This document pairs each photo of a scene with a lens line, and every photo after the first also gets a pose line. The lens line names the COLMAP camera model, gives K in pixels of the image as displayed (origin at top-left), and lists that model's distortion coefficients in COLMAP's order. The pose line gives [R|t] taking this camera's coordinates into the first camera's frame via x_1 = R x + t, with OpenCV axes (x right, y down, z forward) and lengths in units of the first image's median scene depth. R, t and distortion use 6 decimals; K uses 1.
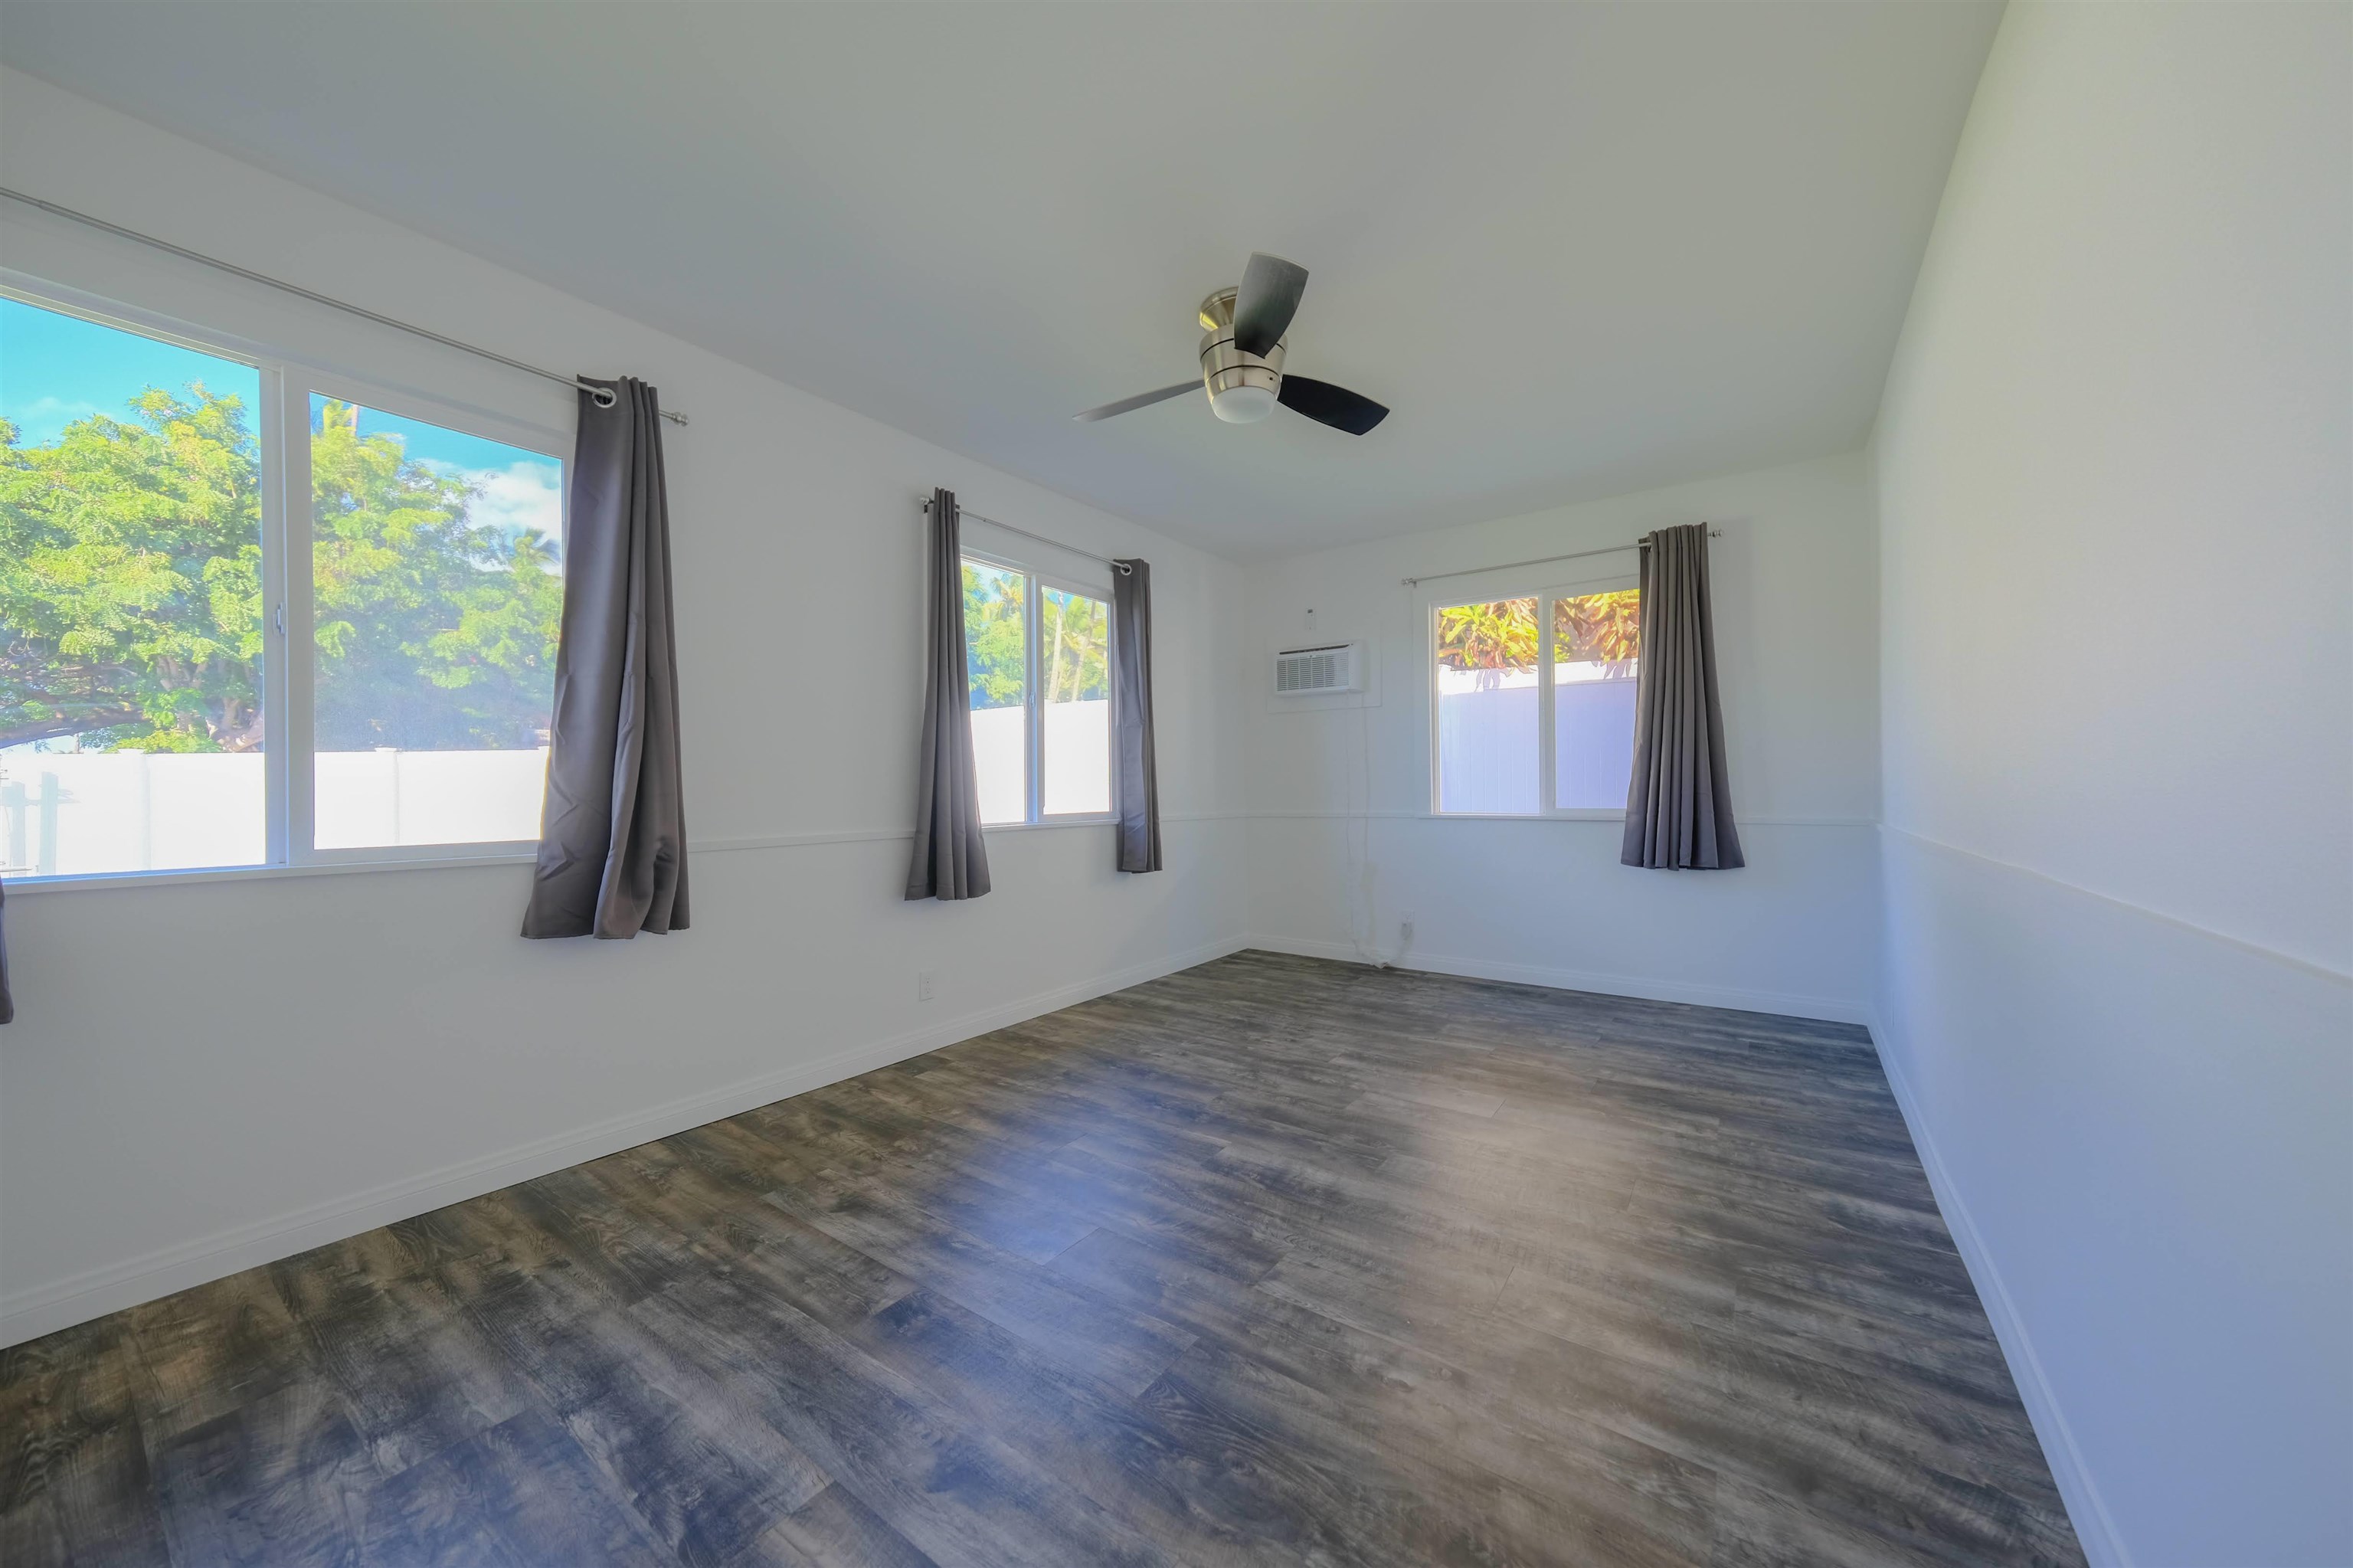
lens RADIAL K [[839.2, 0, 1150.3], [0, 839.2, 785.8], [0, 0, 1]] dist [-0.009327, 0.005138]
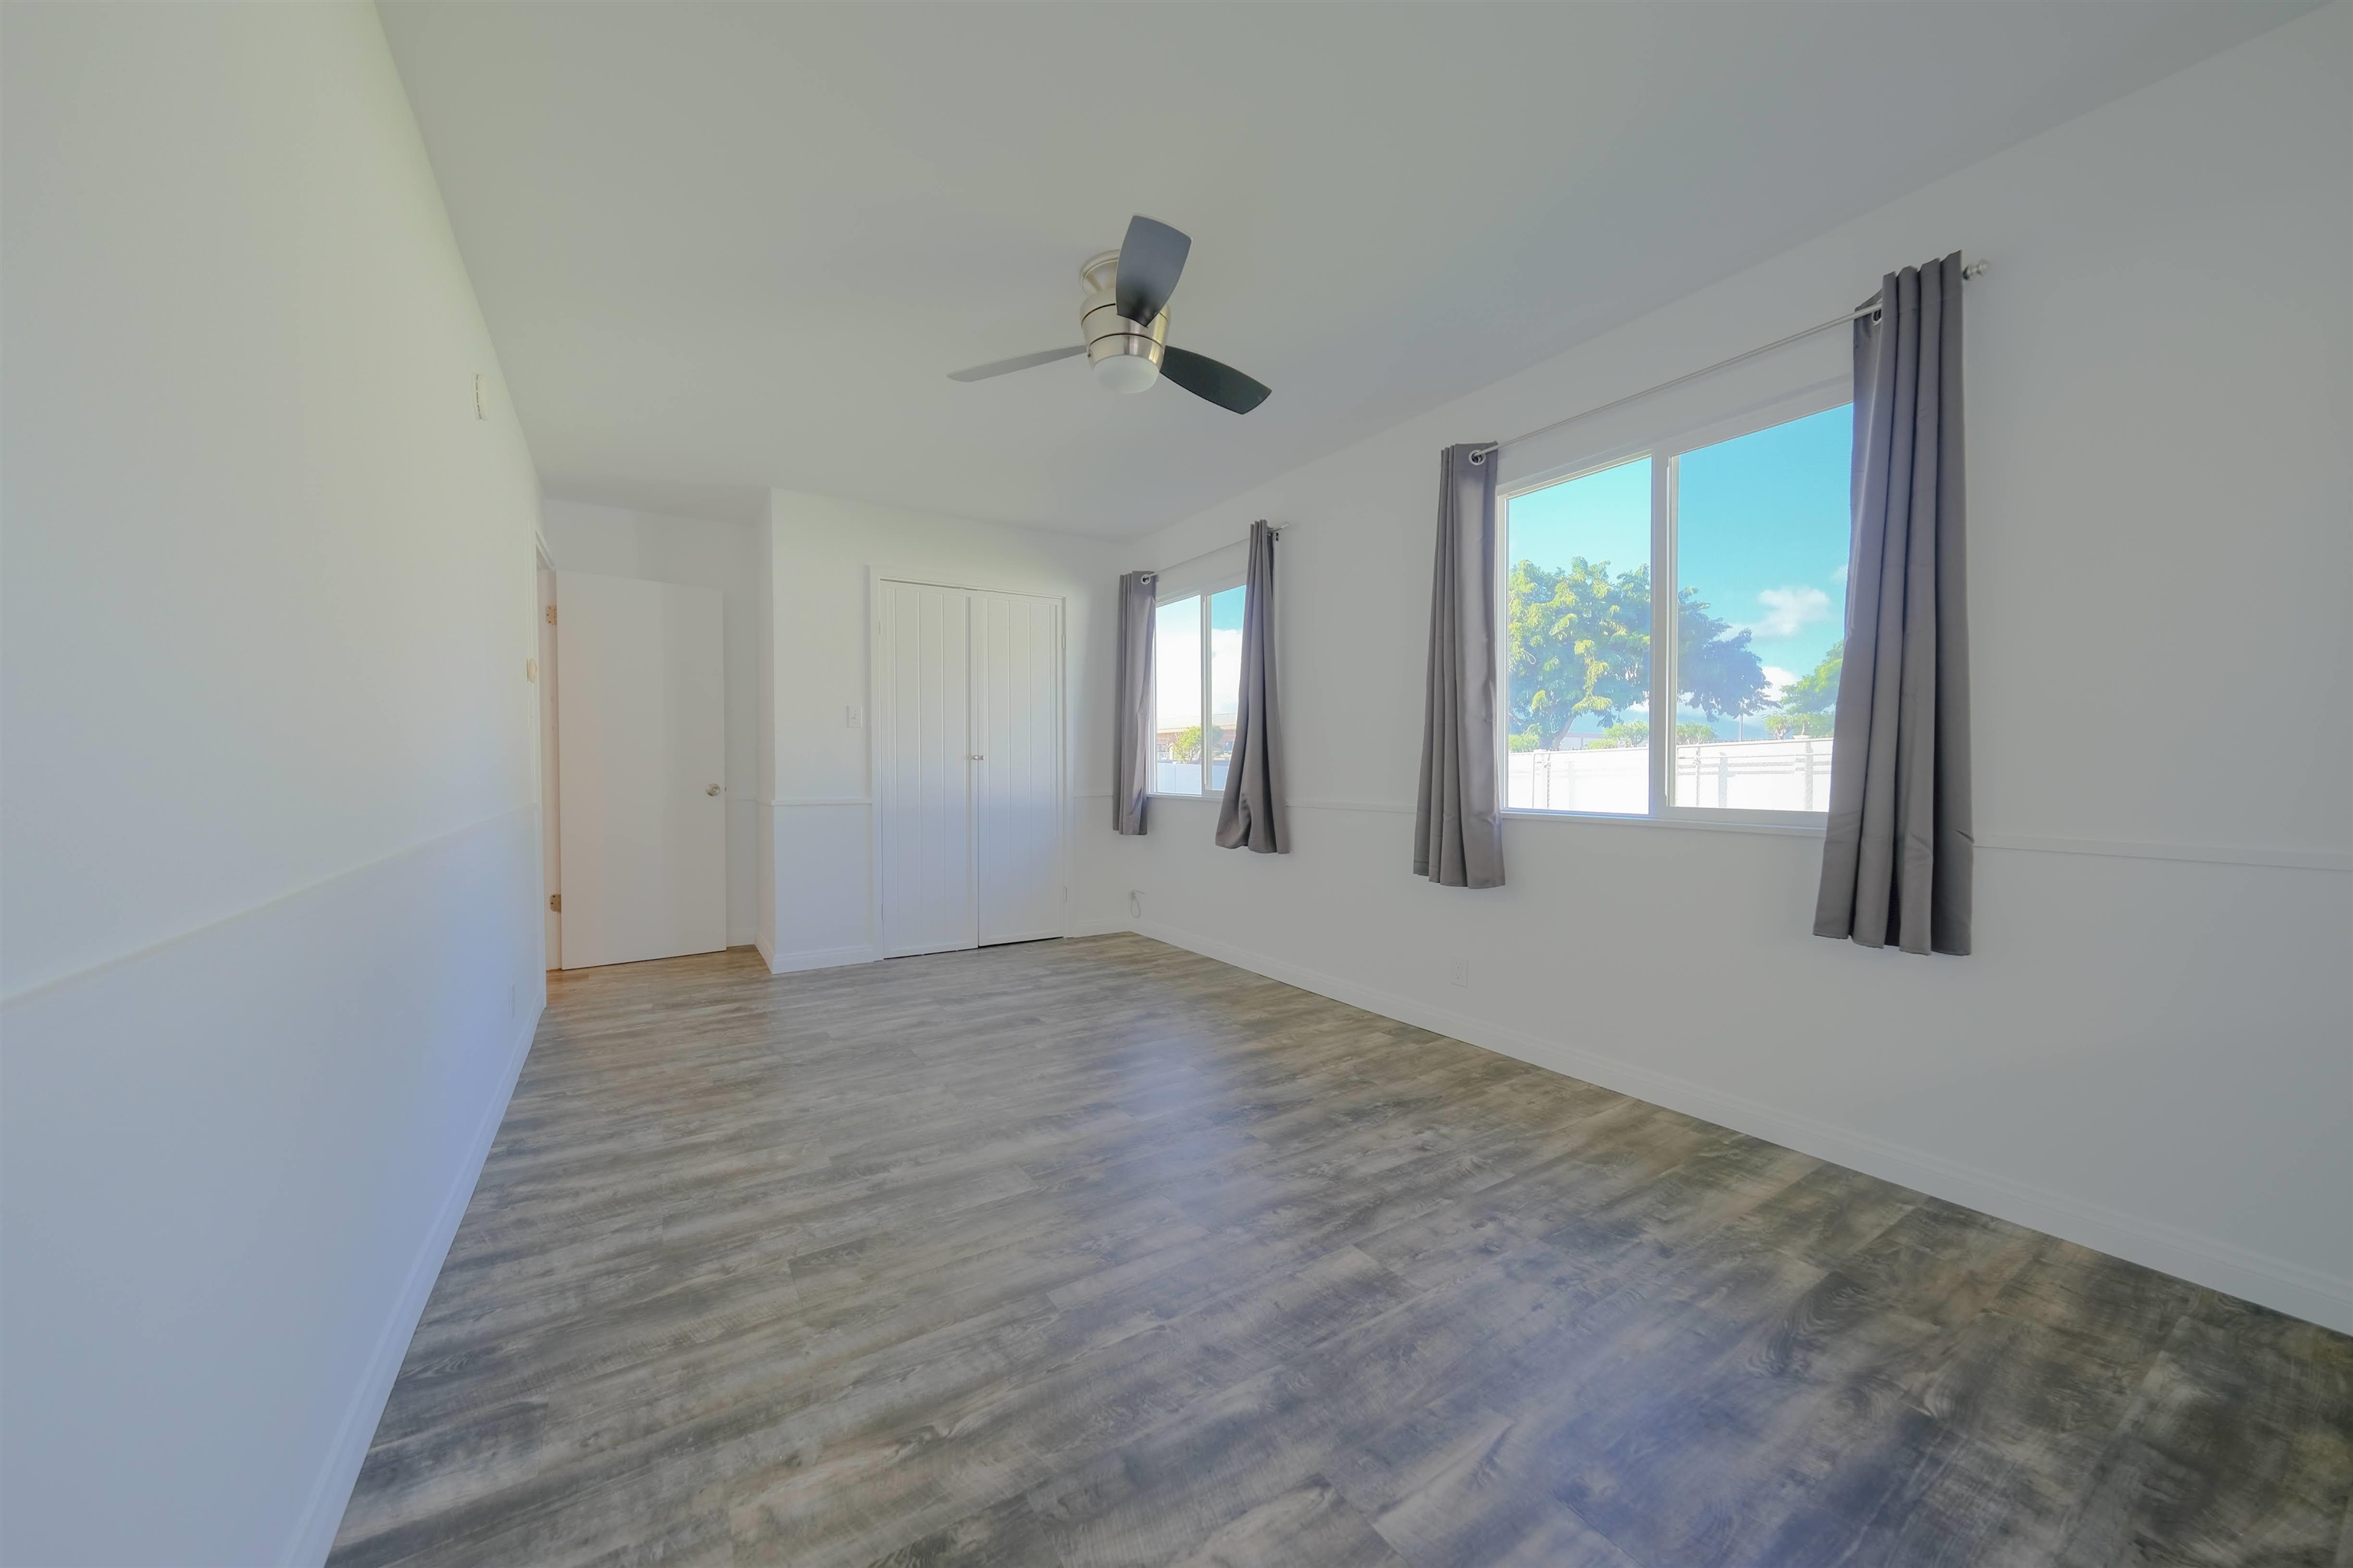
lens RADIAL K [[839.2, 0, 1150.3], [0, 839.2, 785.8], [0, 0, 1]] dist [-0.009327, 0.005138]
pose [[-0.379739, 0.027919, -0.924672, 0.874901], [0.005102, 0.999593, 0.028085, -0.003280], [0.925080, 0.005947, -0.379727, 1.206363]]
